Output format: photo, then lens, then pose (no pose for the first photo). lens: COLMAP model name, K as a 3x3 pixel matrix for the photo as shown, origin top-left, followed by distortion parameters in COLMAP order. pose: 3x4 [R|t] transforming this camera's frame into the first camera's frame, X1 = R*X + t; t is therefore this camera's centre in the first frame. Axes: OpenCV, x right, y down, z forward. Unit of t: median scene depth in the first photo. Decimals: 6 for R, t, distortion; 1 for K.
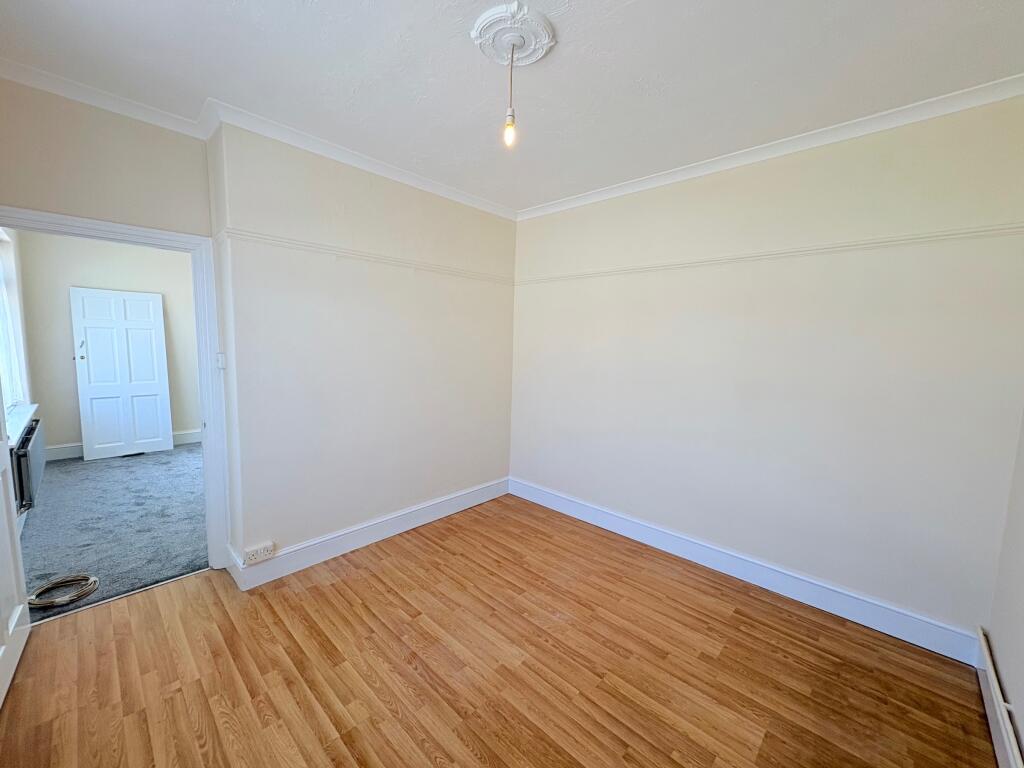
lens RADIAL K [[407.1, 0, 506.2], [0, 407.1, 387.1], [0, 0, 1]] dist [-0.000247, -0.000304]
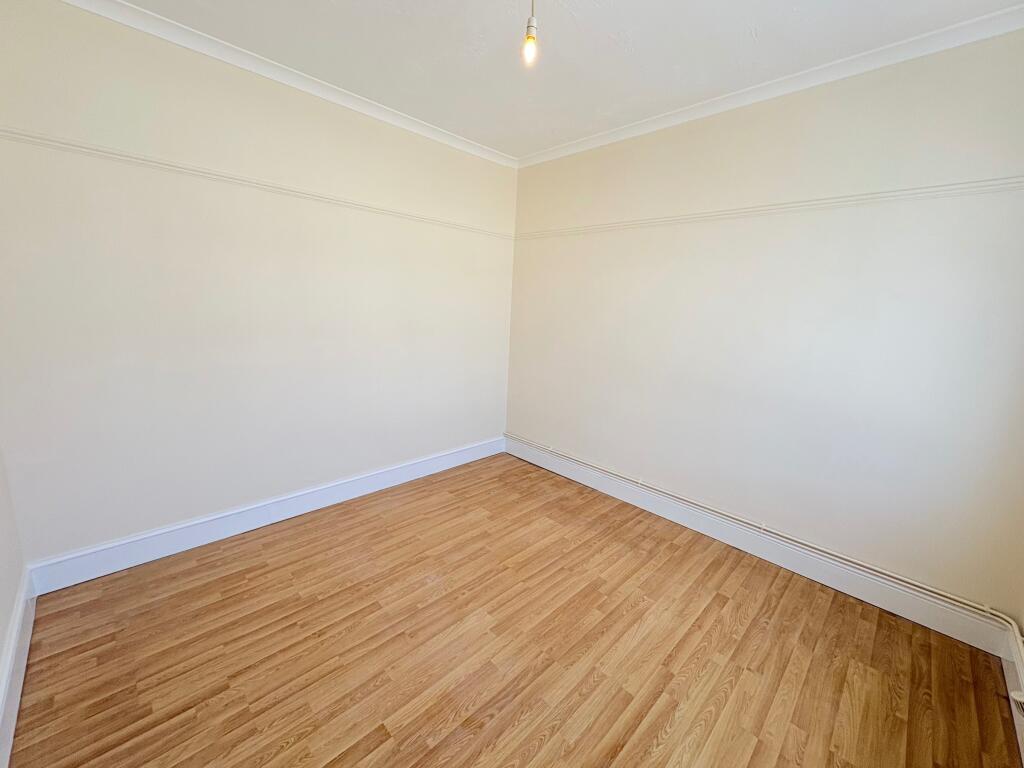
lens RADIAL K [[407.1, 0, 506.2], [0, 407.1, 387.1], [0, 0, 1]] dist [-0.000247, -0.000304]
pose [[0.030720, -0.224662, 0.973952, -0.777886], [0.066271, 0.972726, 0.222289, -0.102141], [-0.997329, 0.057716, 0.044770, 0.818085]]
